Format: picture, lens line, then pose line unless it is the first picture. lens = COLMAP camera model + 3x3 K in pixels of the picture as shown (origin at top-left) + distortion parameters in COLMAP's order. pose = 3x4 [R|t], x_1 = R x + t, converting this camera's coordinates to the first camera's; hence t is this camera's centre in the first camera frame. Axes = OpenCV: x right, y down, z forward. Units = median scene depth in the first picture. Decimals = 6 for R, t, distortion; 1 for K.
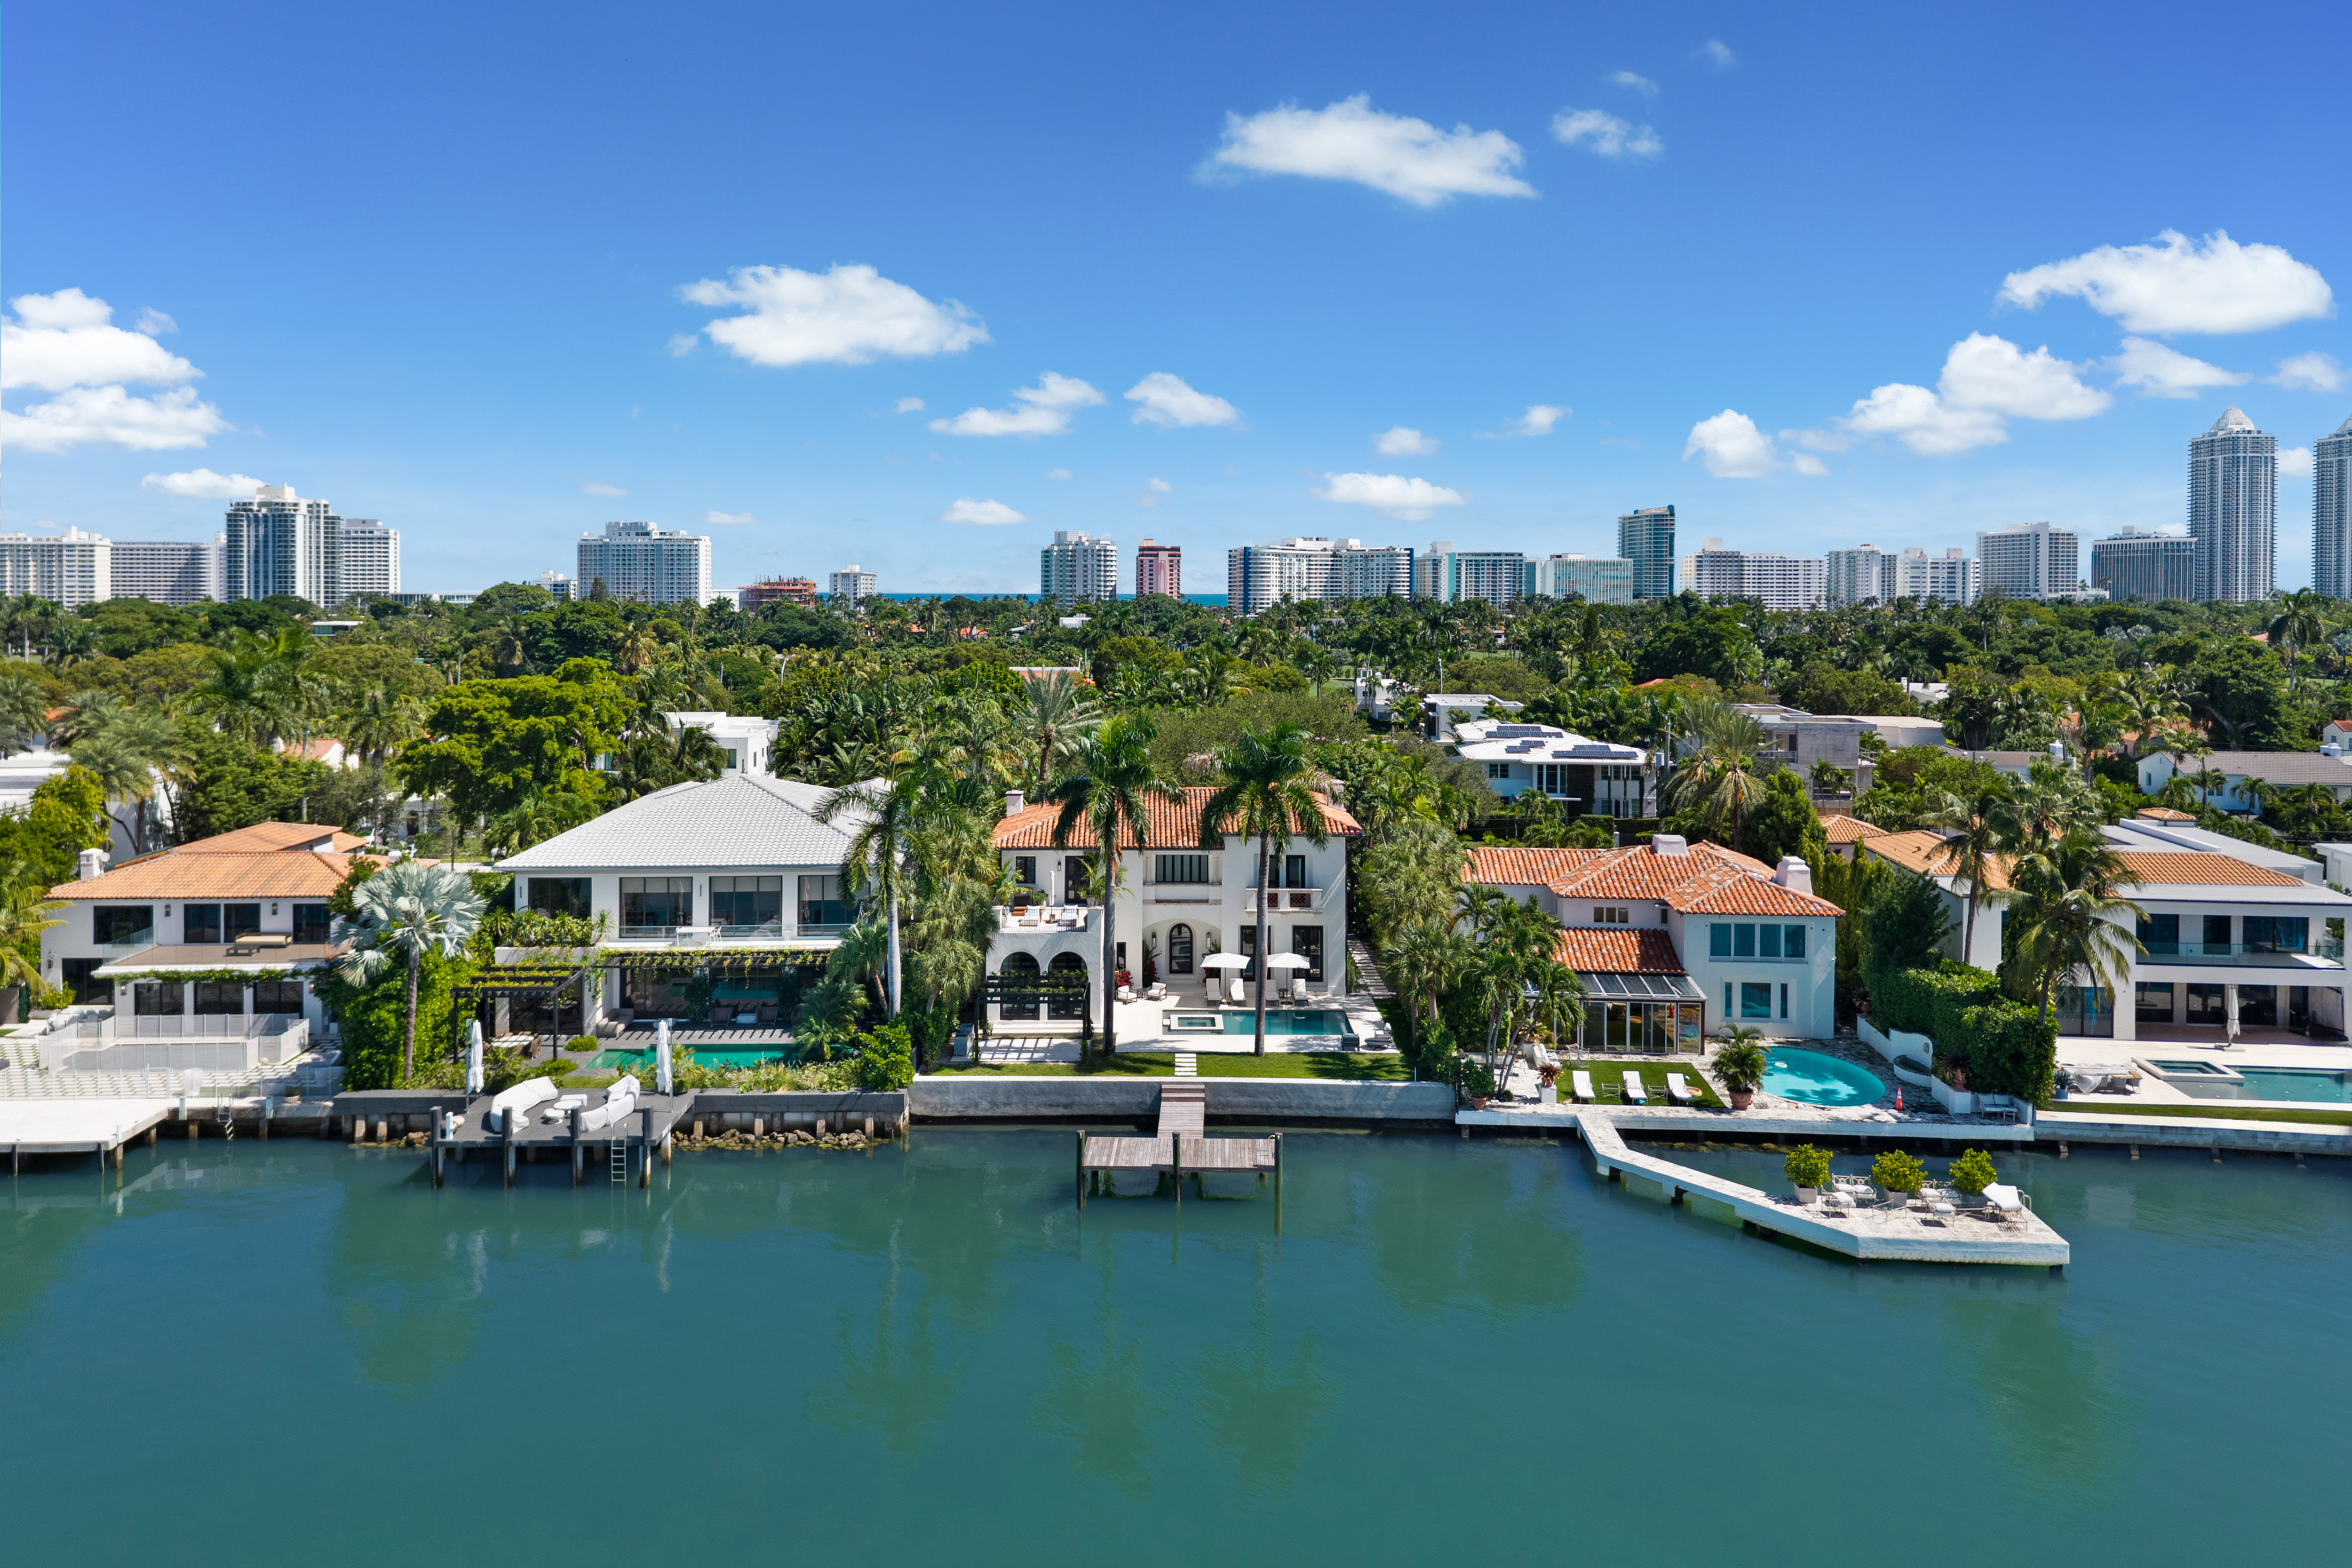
lens RADIAL K [[1550.1, 0, 1172.2], [0, 1550.1, 630.4], [0, 0, 1]] dist [0.057496, 0.000433]
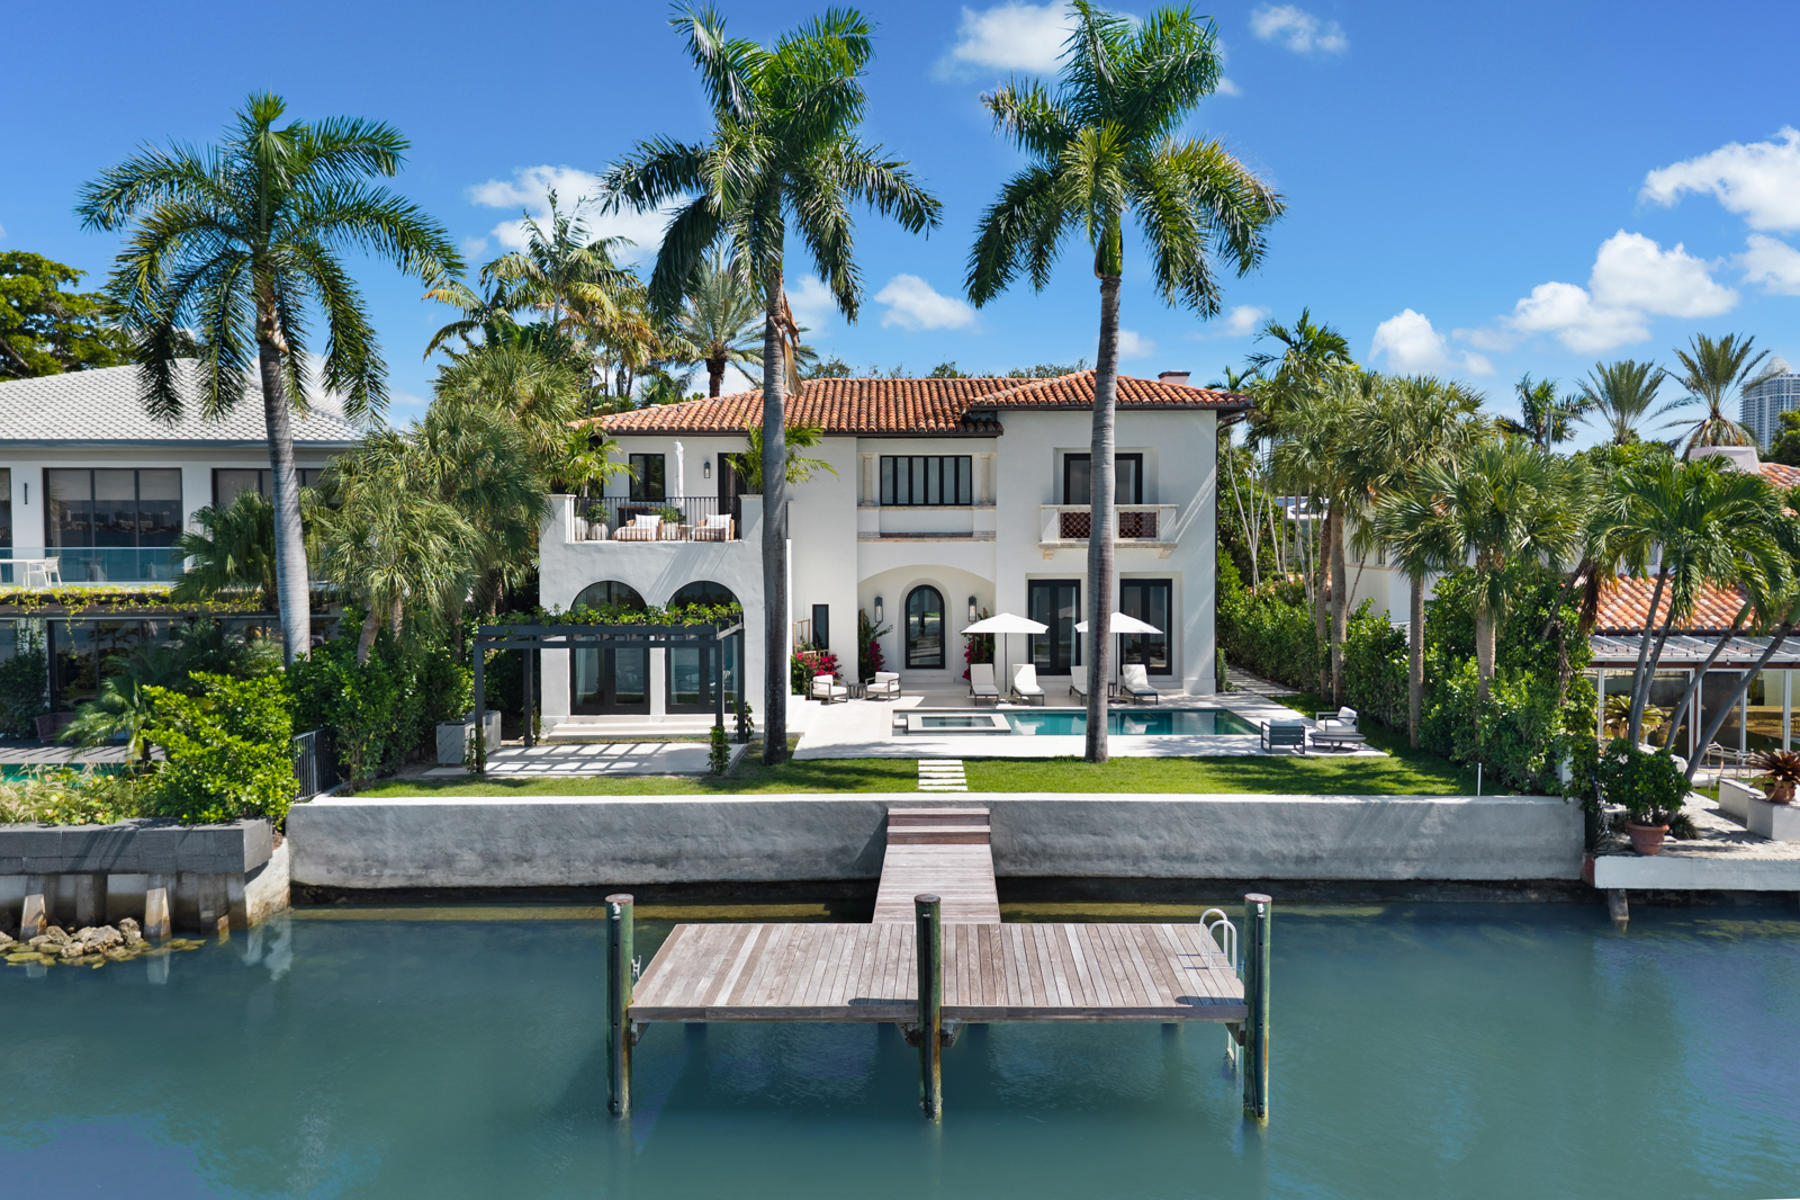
lens RADIAL K [[1255.4, 0, 924.8], [0, 1255.4, 596.4], [0, 0, 1]] dist [0.009573, -0.000858]
pose [[0.999871, -0.008934, 0.013365, -0.000702], [0.008474, 0.999382, 0.034121, 0.211688], [-0.013662, -0.034003, 0.999328, 0.629290]]
